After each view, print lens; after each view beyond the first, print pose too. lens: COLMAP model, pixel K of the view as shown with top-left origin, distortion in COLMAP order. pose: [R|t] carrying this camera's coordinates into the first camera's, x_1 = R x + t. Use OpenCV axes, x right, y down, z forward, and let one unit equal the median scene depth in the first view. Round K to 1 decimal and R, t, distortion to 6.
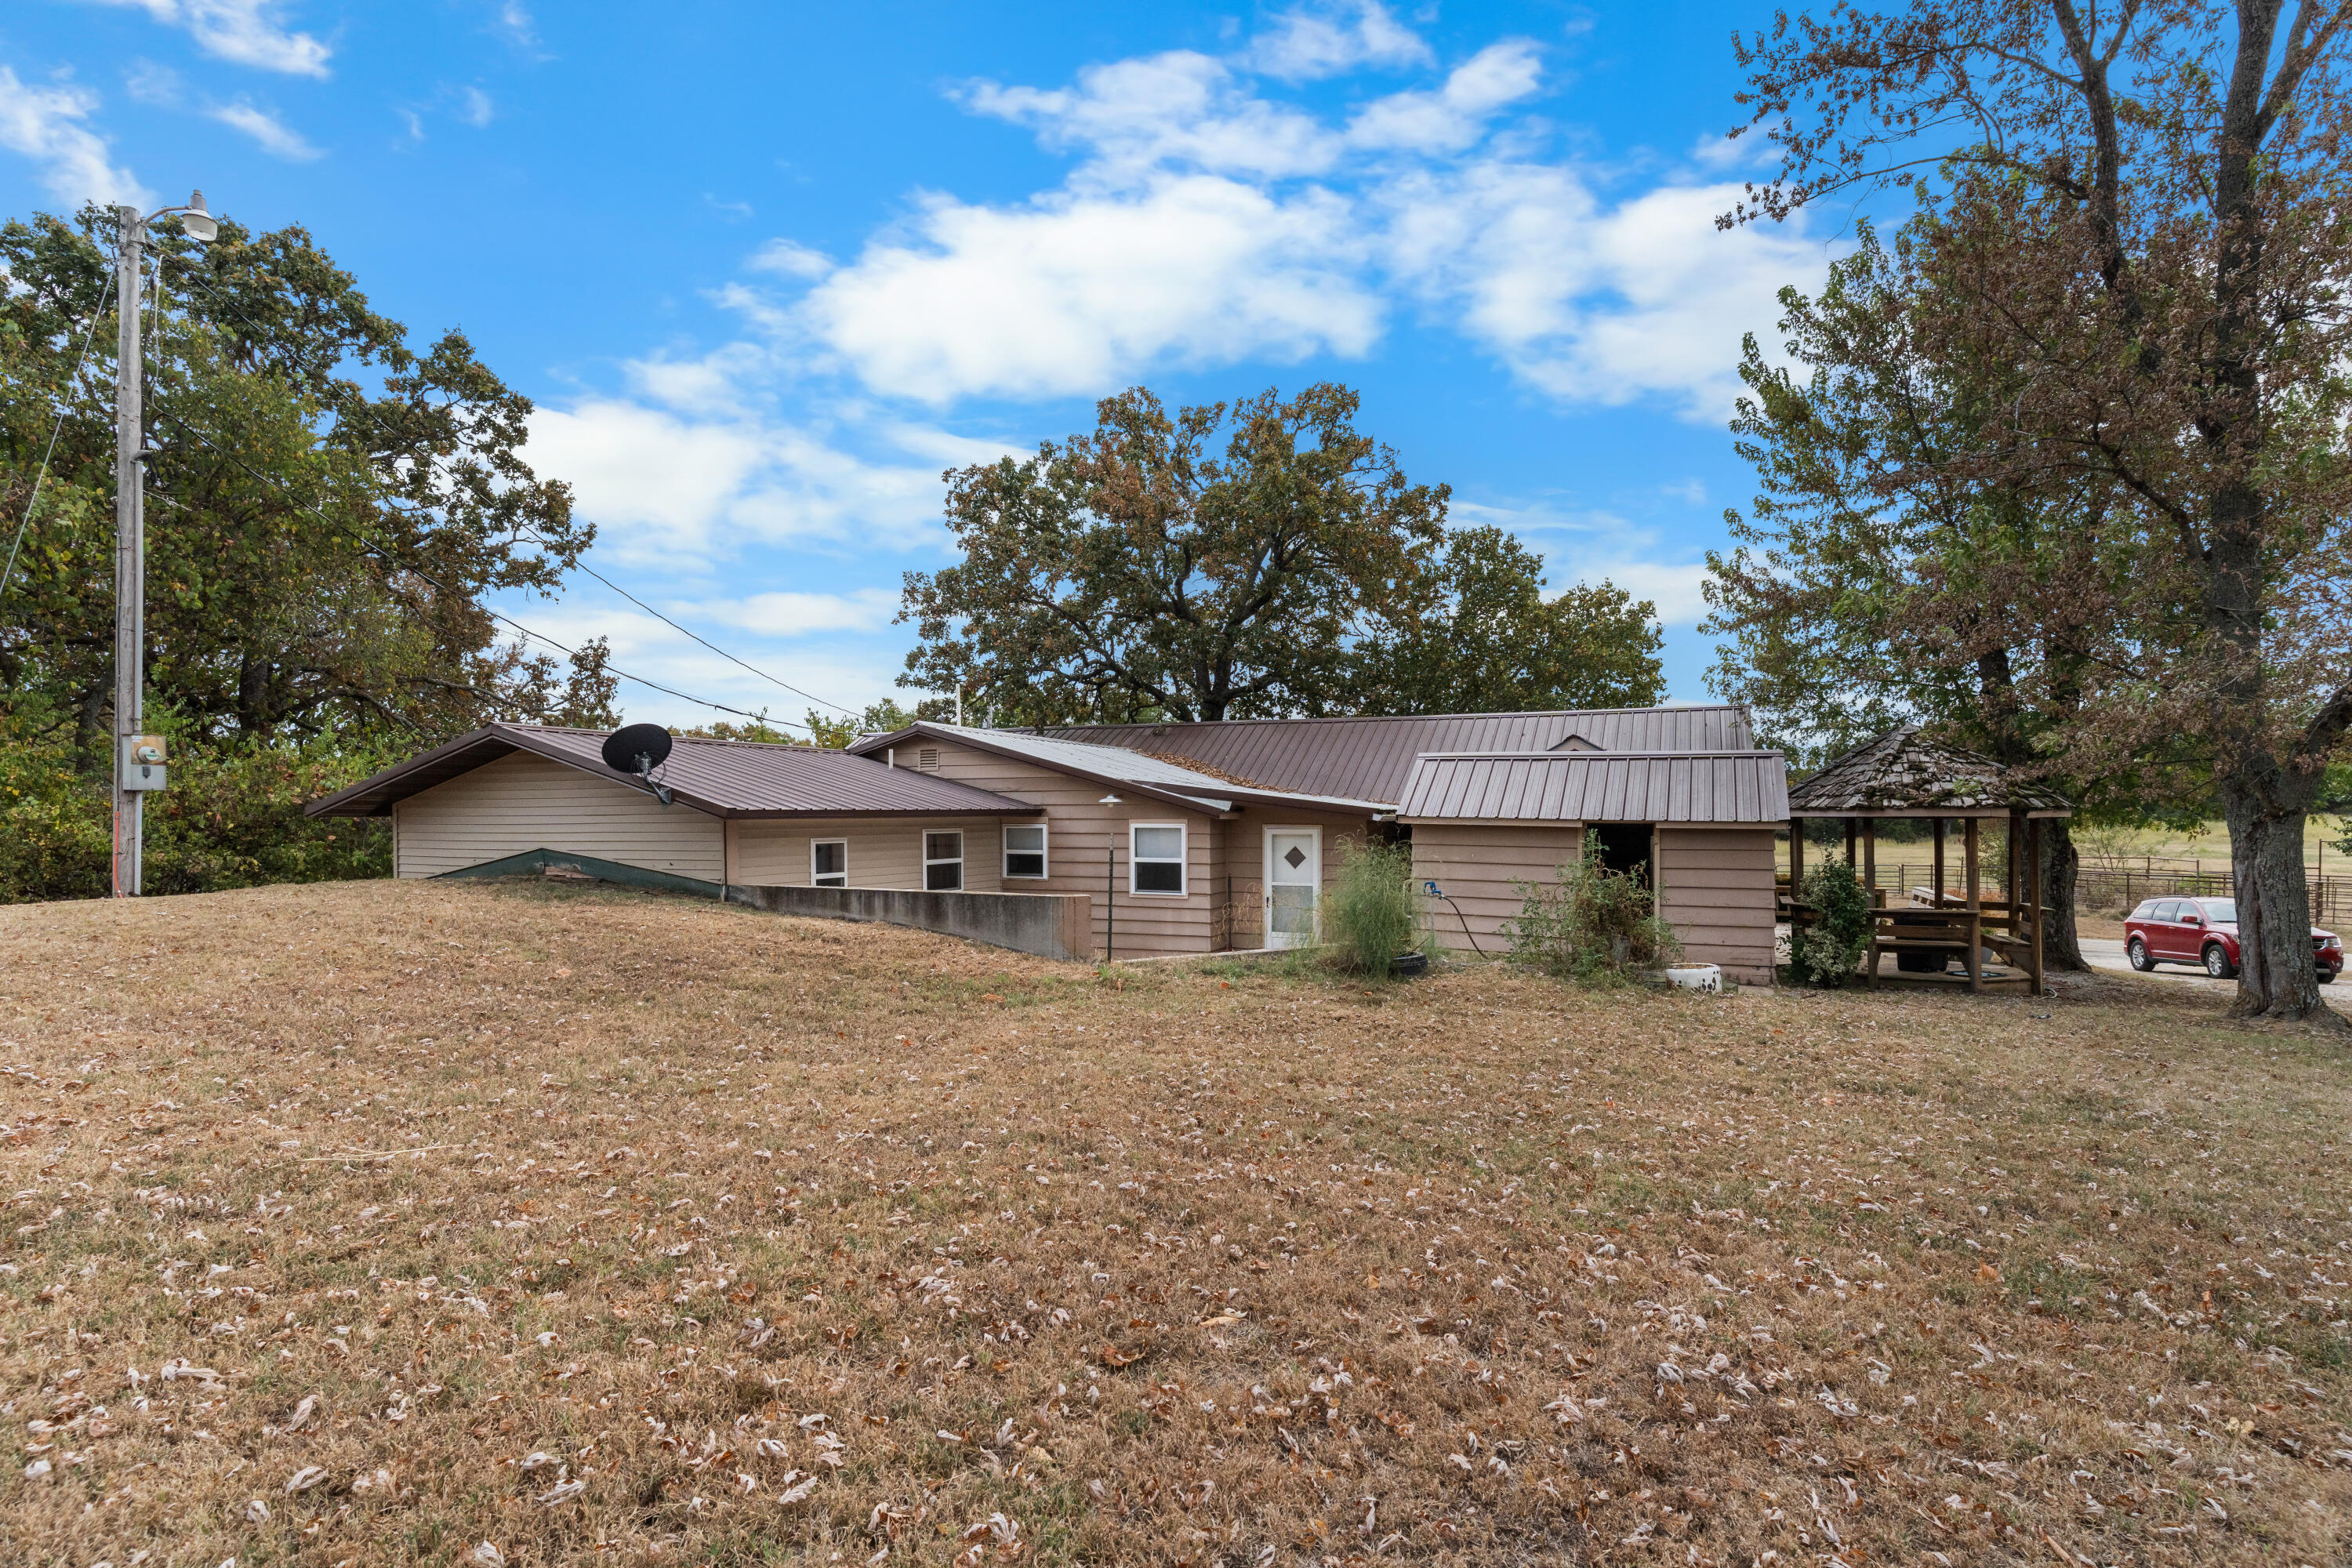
lens RADIAL K [[1126.8, 0, 1174.9], [0, 1126.8, 827.8], [0, 0, 1]] dist [0.001126, -0.000364]
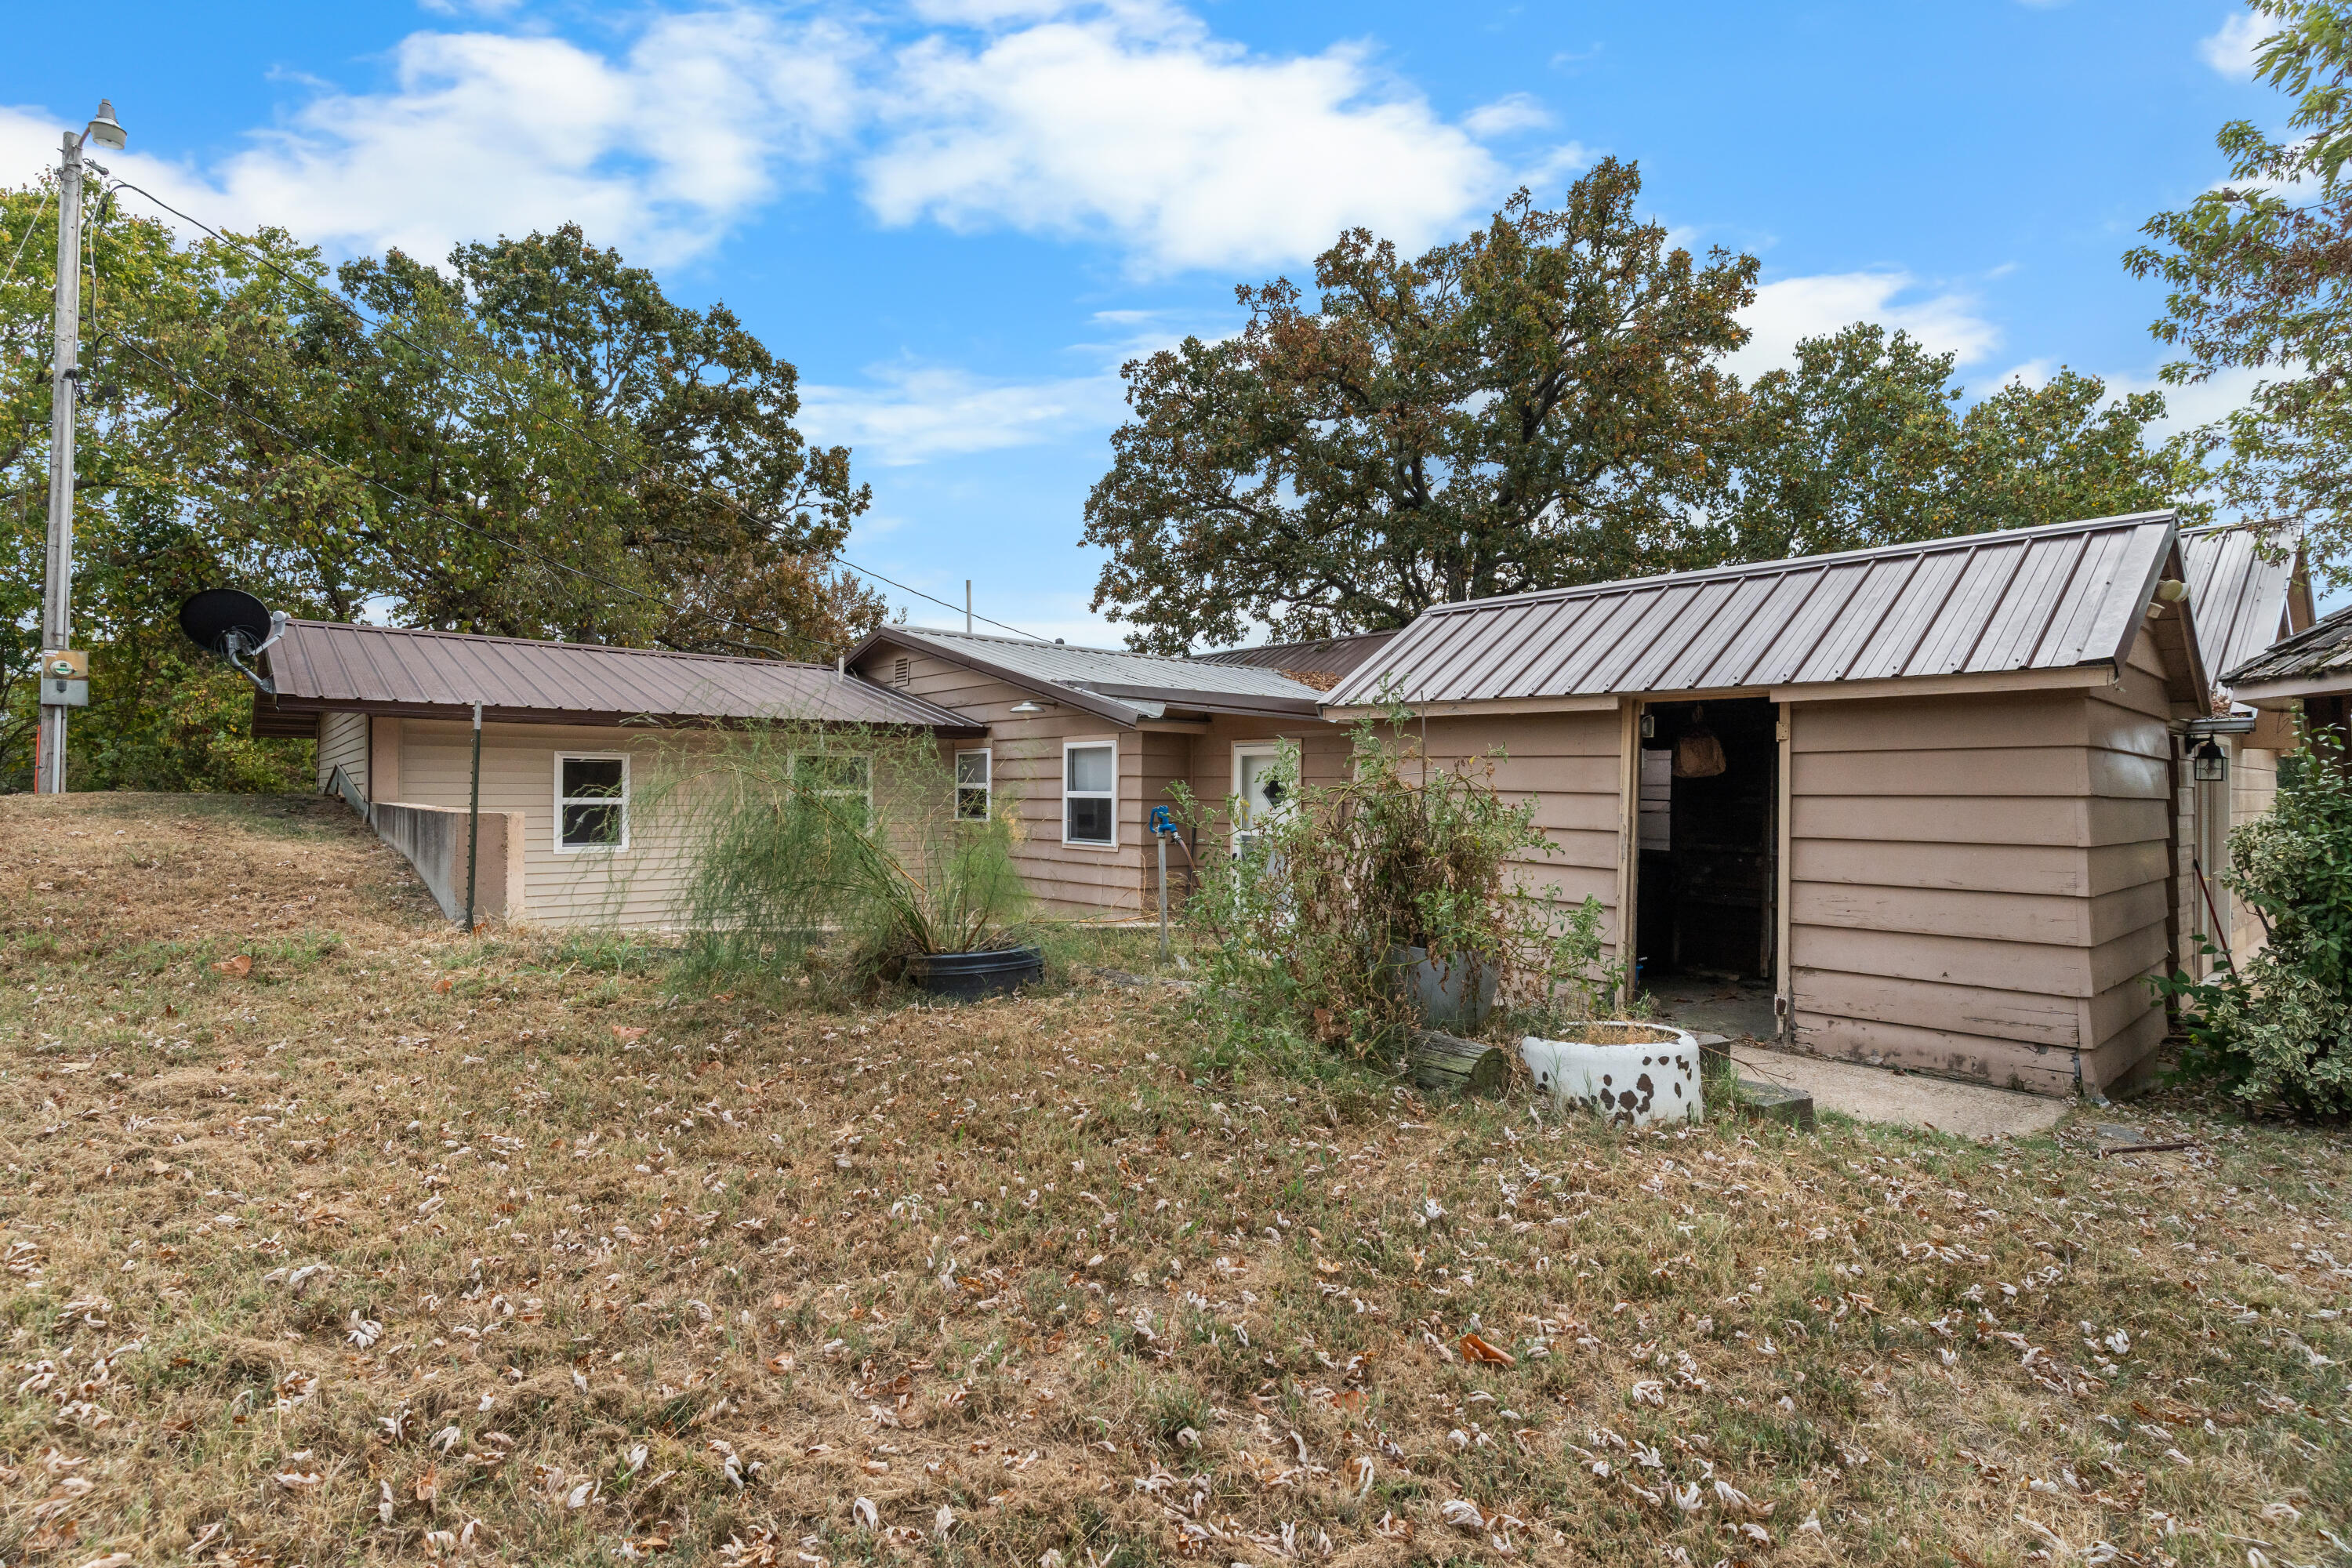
lens RADIAL K [[1118.1, 0, 1176.0], [0, 1118.1, 784.0], [0, 0, 1]] dist [0.003098, 0.000079]
pose [[0.910634, 0.003390, -0.413200, 0.282053], [-0.012432, 0.999738, -0.019195, 0.031160], [0.413027, 0.022617, 0.910438, 0.364839]]
